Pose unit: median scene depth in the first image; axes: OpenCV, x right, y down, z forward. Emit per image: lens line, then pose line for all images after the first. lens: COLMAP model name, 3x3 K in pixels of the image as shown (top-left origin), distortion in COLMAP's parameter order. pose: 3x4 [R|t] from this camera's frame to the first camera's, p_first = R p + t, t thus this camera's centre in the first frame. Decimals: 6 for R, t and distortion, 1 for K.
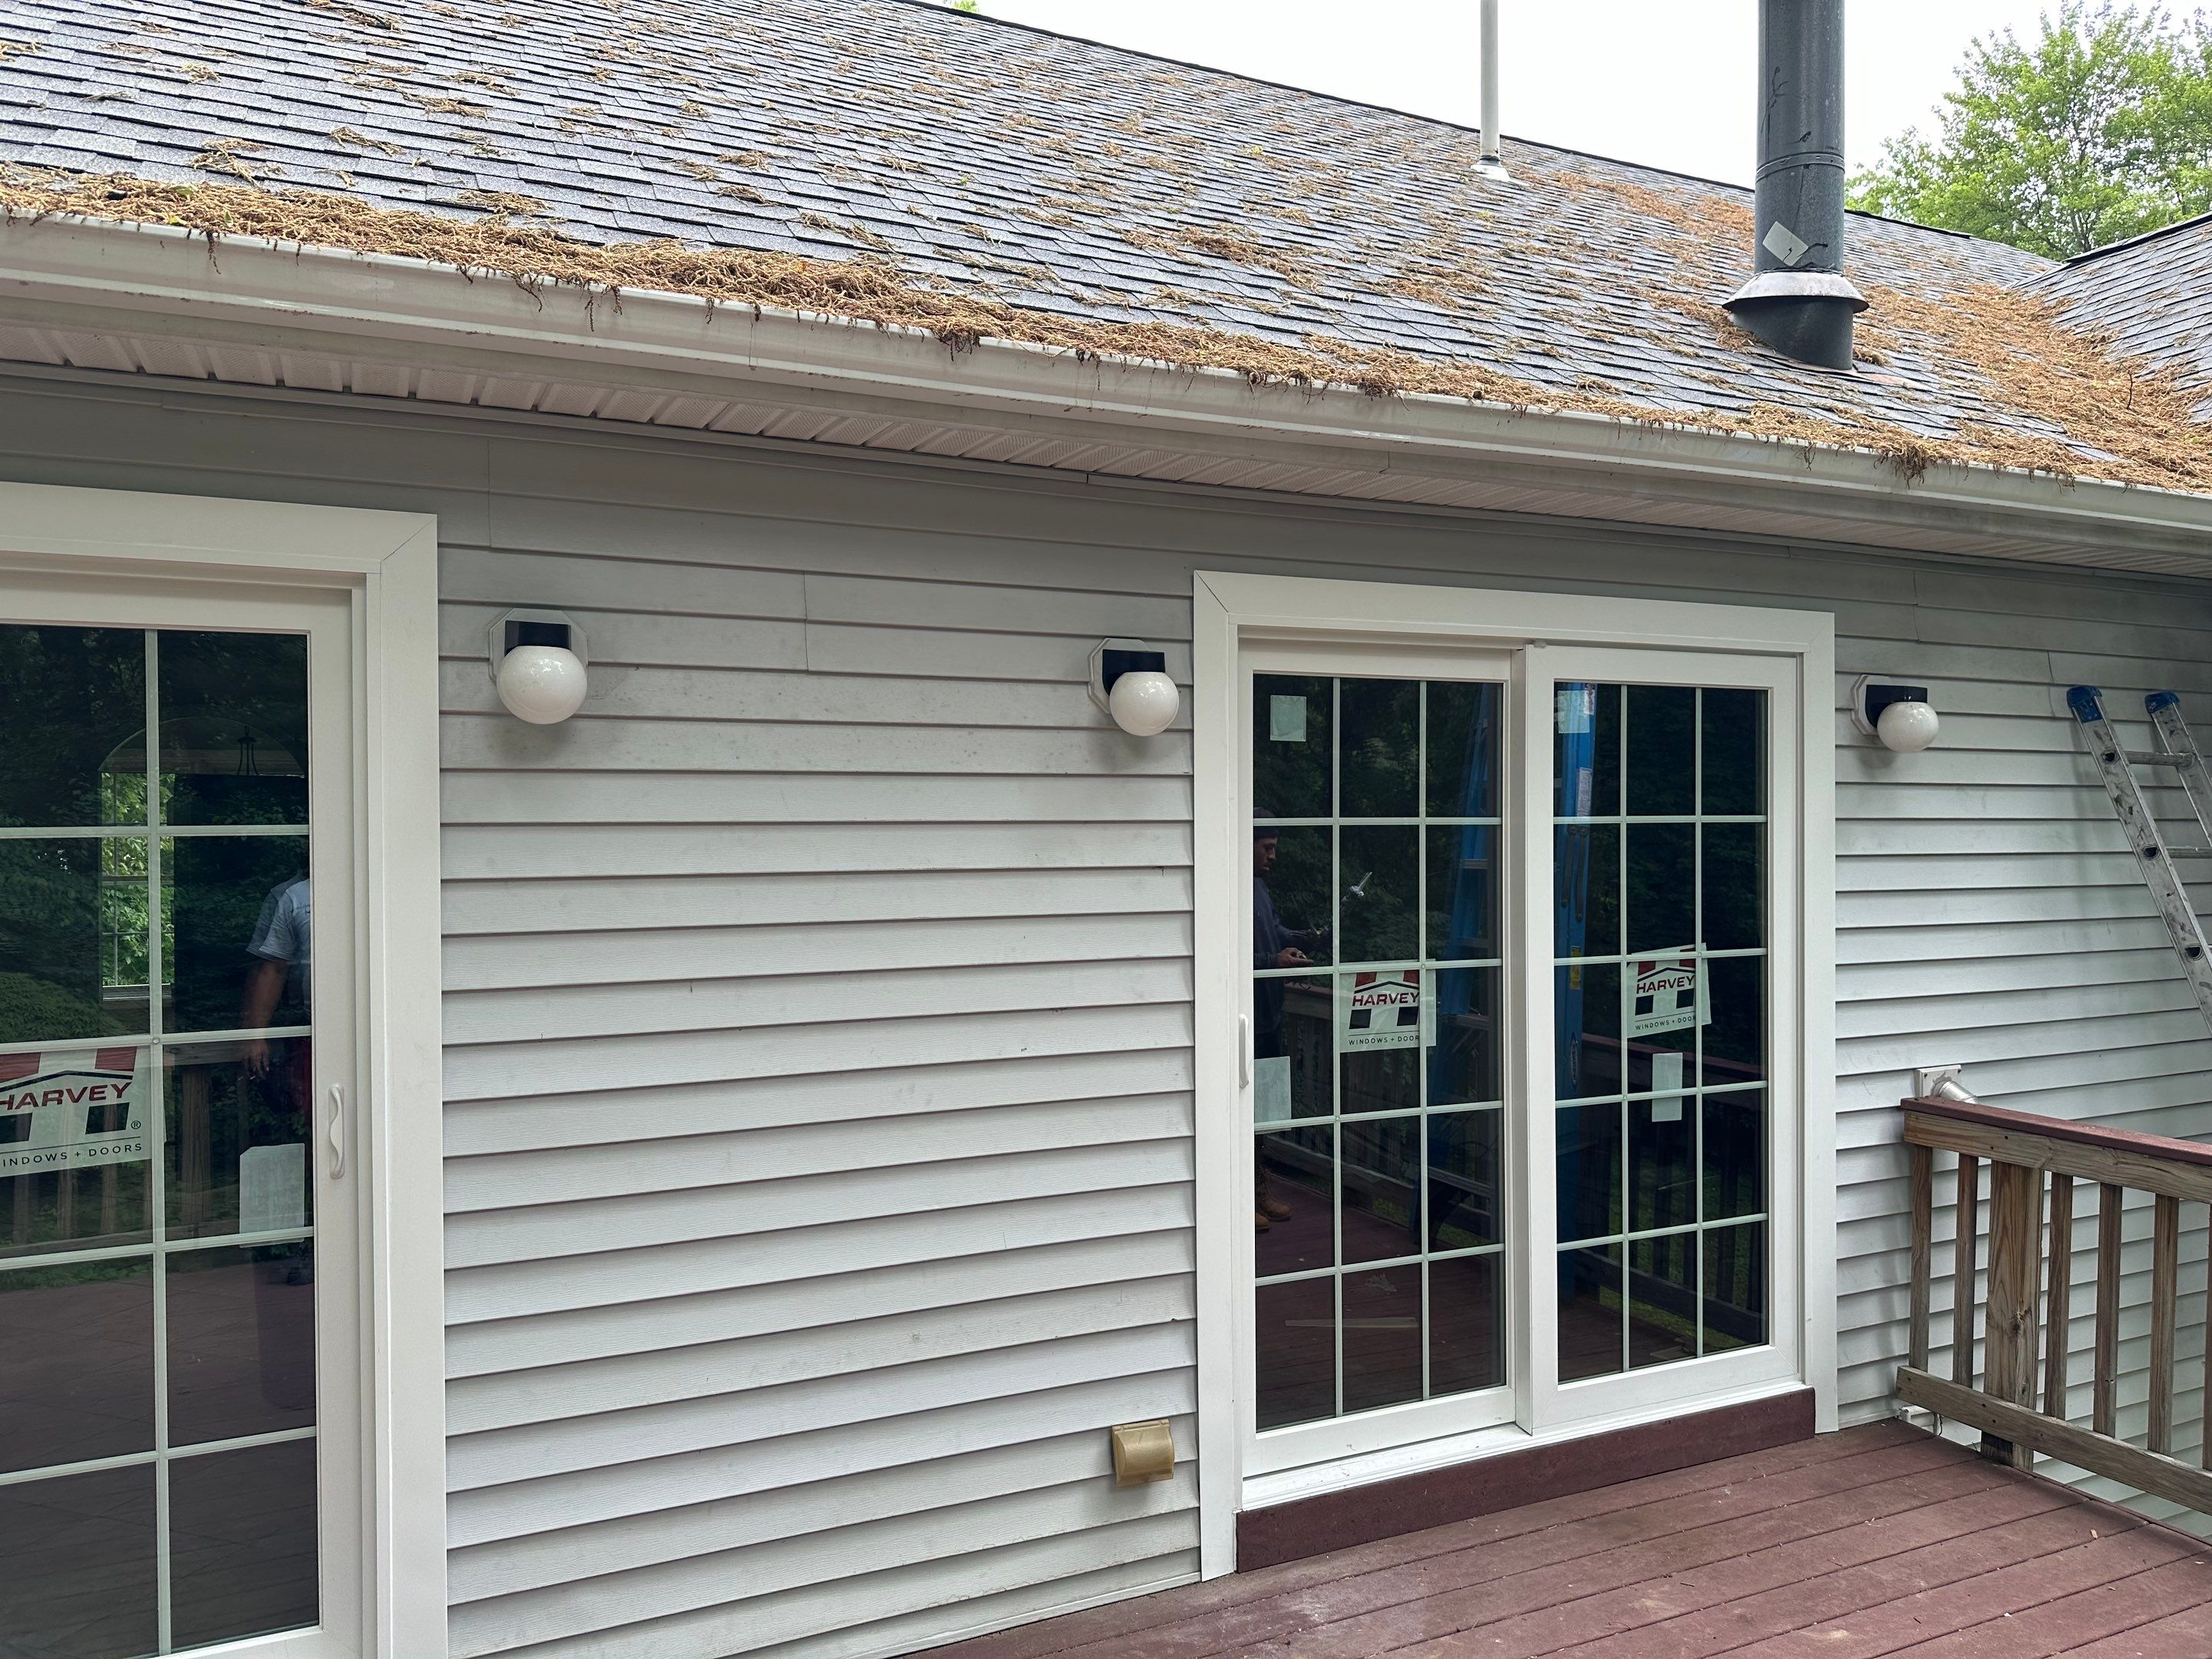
lens RADIAL K [[1494.8, 0, 1091.2], [0, 1494.8, 831.8], [0, 0, 1]] dist [0.102840, -0.126588]
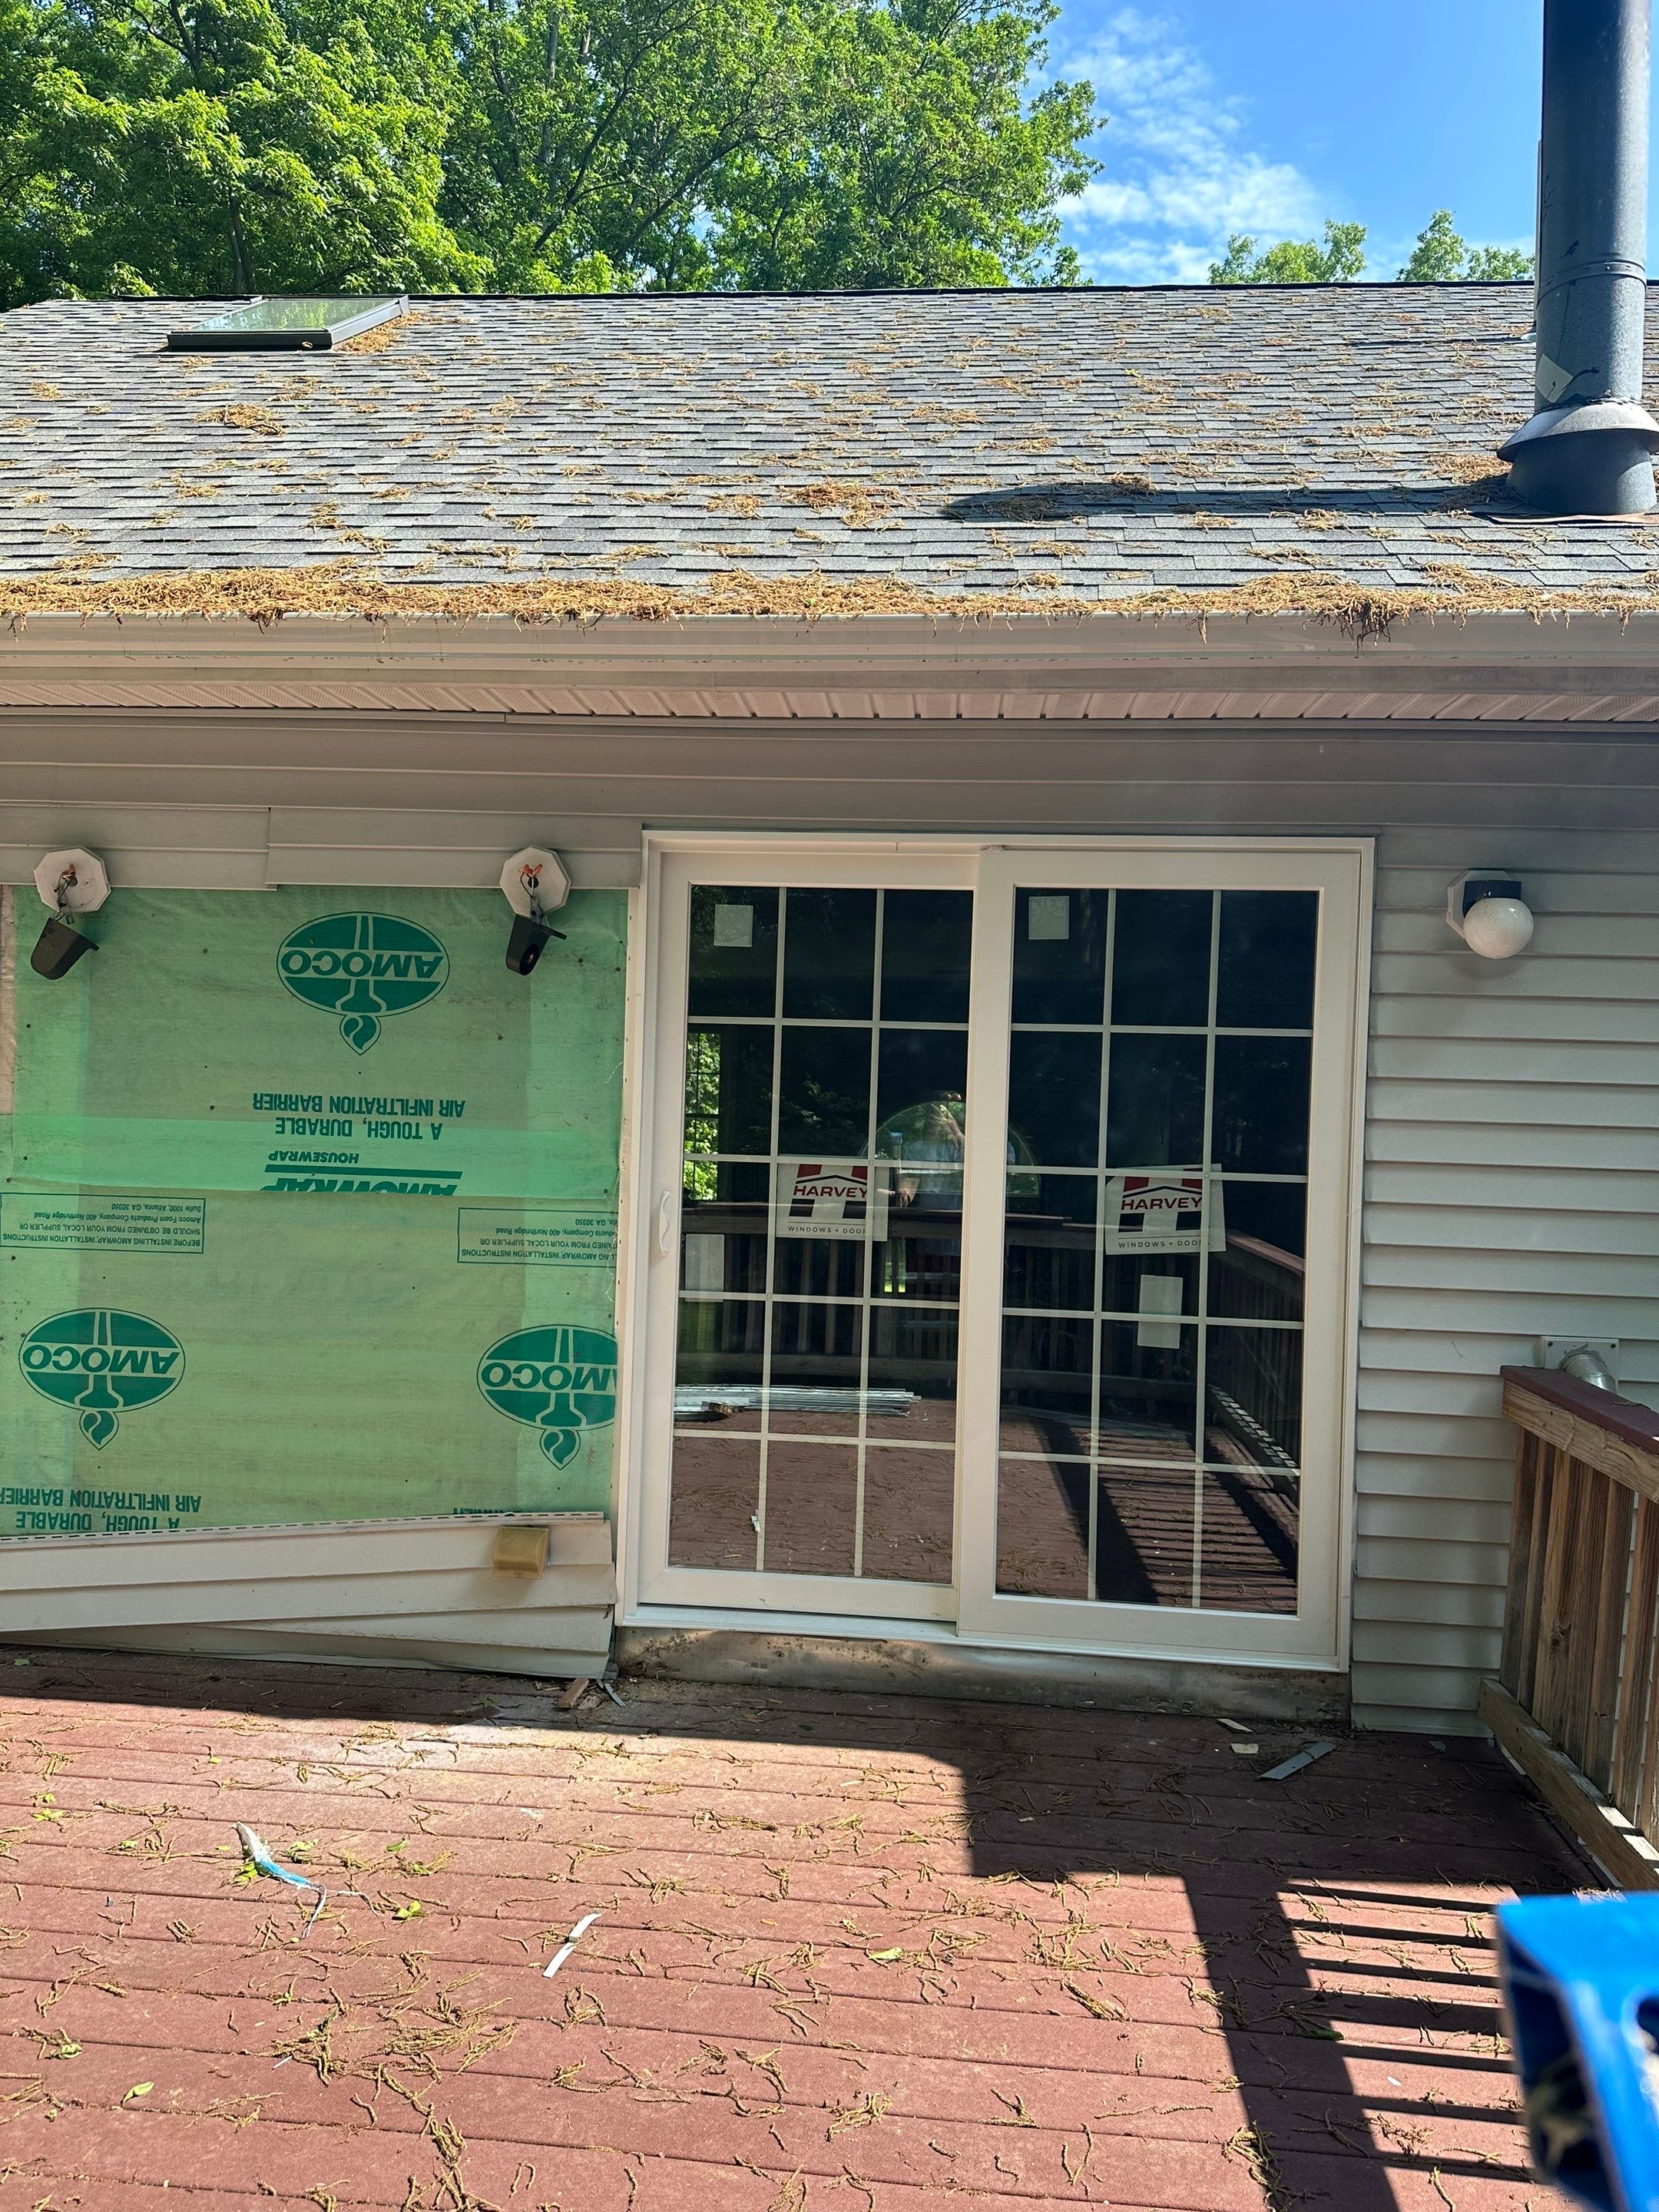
lens RADIAL K [[1495.0, 0, 824.3], [0, 1495.0, 1111.8], [0, 0, 1]] dist [0.102840, -0.126588]
pose [[0.870719, 0.034959, -0.490537, 0.720686], [-0.039117, 0.999233, 0.001778, 0.054627], [0.490223, 0.017640, 0.871419, 0.081720]]
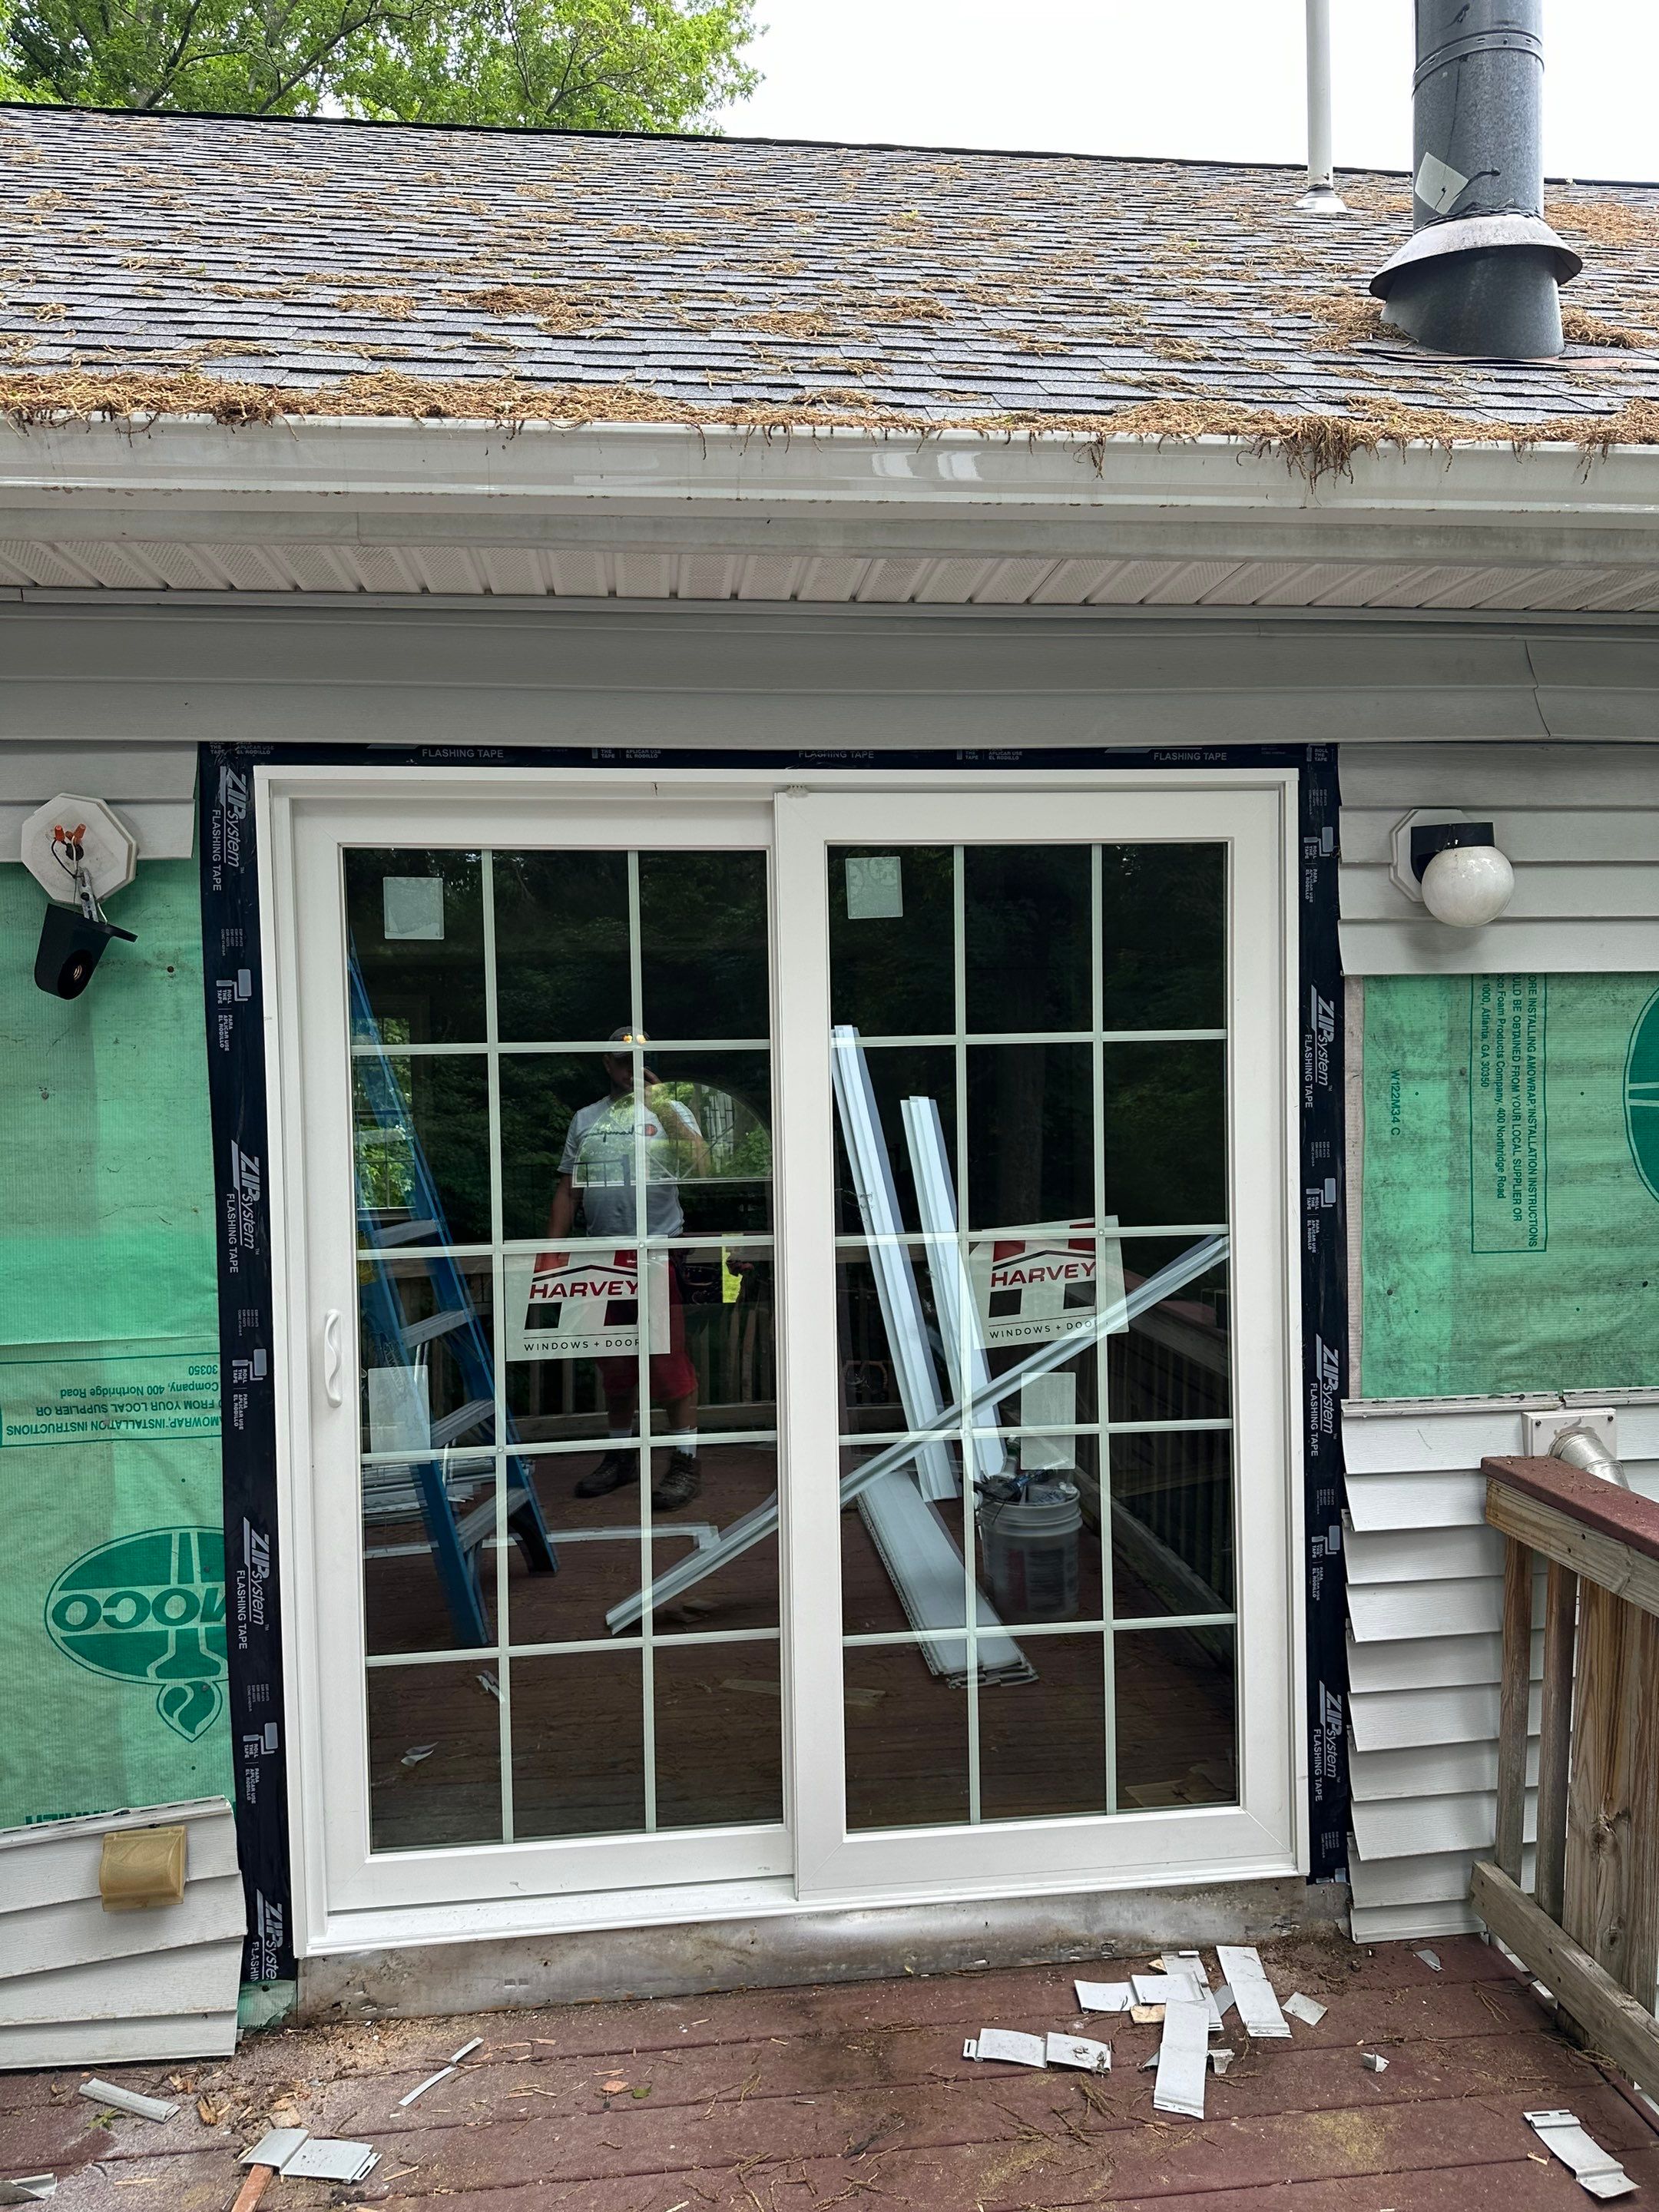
lens RADIAL K [[1495.0, 0, 824.3], [0, 1495.0, 1111.8], [0, 0, 1]] dist [0.102840, -0.126588]
pose [[0.950386, -0.004347, -0.311043, 0.547910], [0.013312, 0.999555, 0.026706, 0.006851], [0.310789, -0.029521, 0.950021, 0.347482]]
